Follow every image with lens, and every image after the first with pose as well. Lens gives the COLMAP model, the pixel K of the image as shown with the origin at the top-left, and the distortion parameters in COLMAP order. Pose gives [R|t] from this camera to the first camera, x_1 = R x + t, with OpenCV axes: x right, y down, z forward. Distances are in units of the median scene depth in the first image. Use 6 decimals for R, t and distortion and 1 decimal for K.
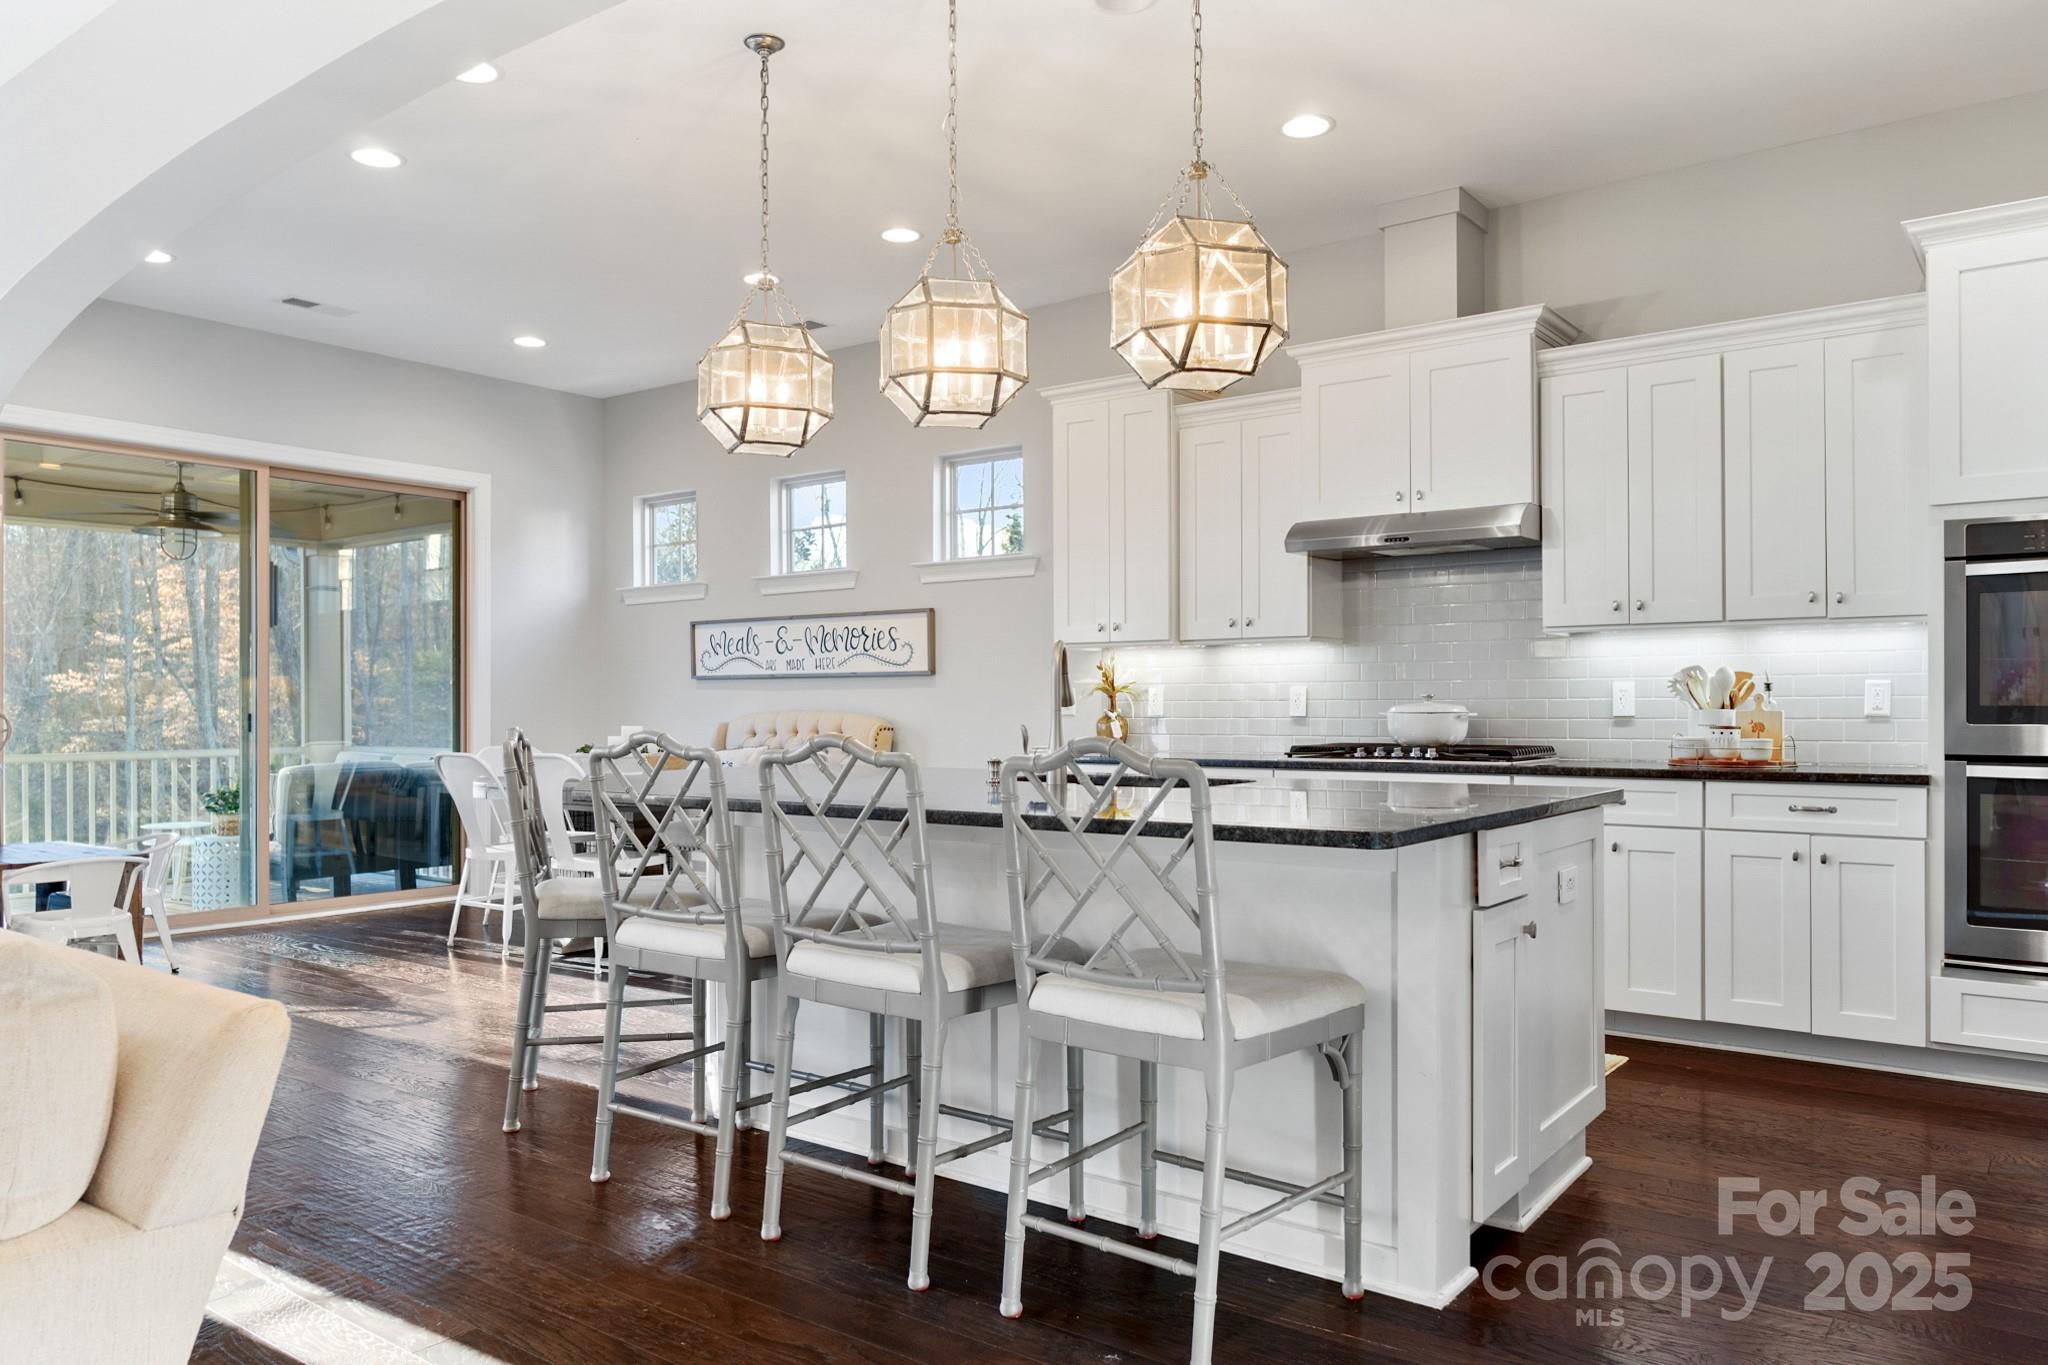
lens RADIAL K [[1421.2, 0, 1024.0], [0, 1421.2, 682.5], [0, 0, 1]] dist [-0.004465, -0.001036]
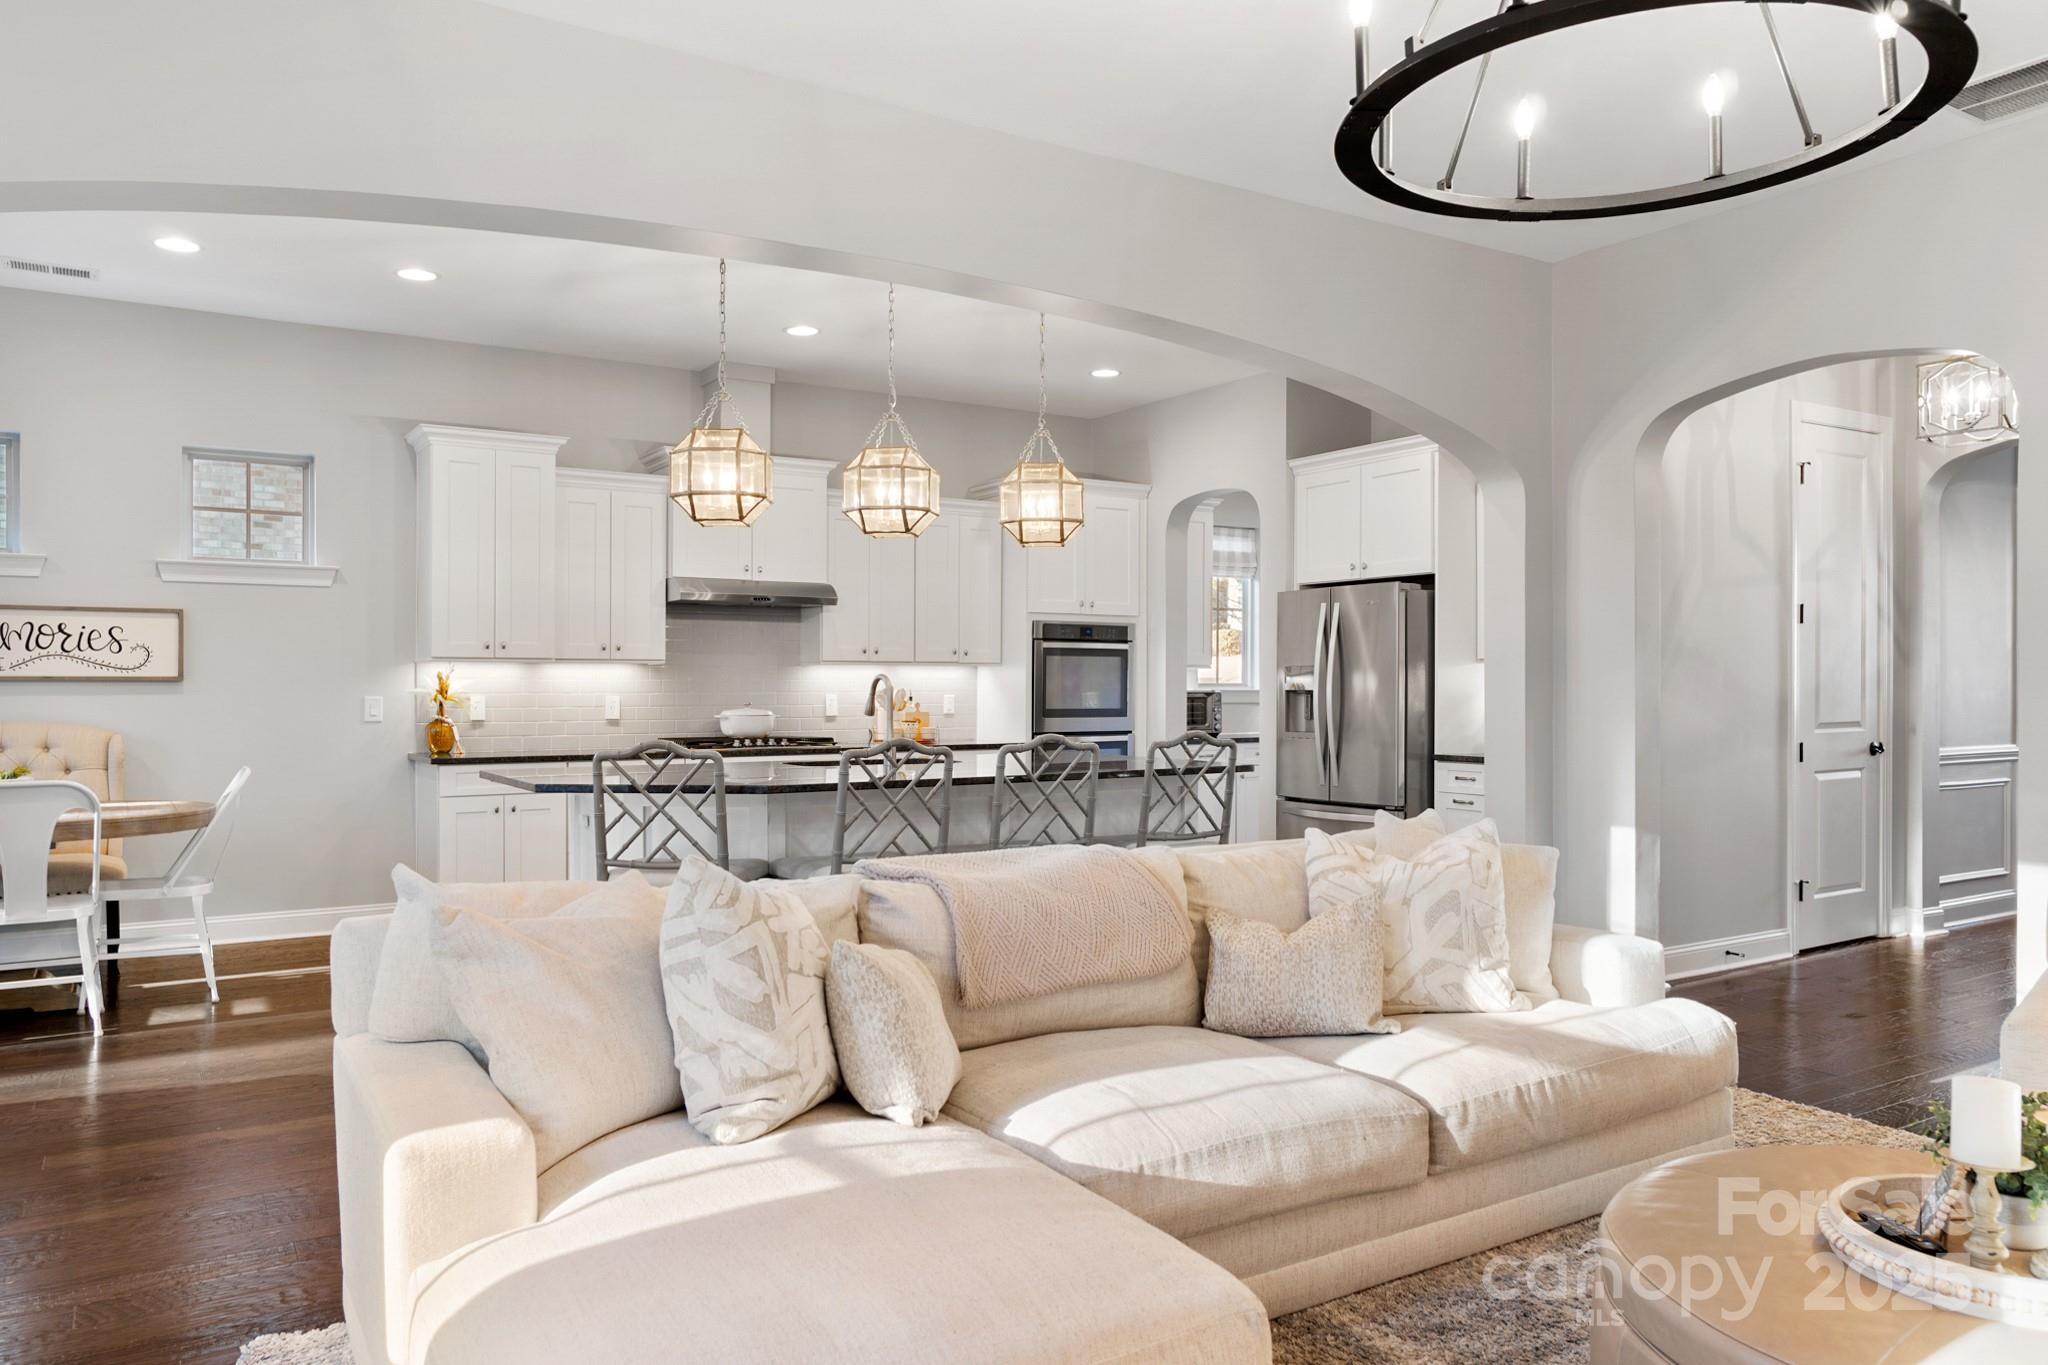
lens RADIAL K [[1438.8, 0, 1025.7], [0, 1438.8, 648.7], [0, 0, 1]] dist [0.000623, 0.003502]
pose [[0.364161, 0.034736, 0.930688, -1.012341], [-0.011699, 0.999396, -0.032723, -0.002348], [-0.931262, 0.001028, 0.364348, 0.178421]]
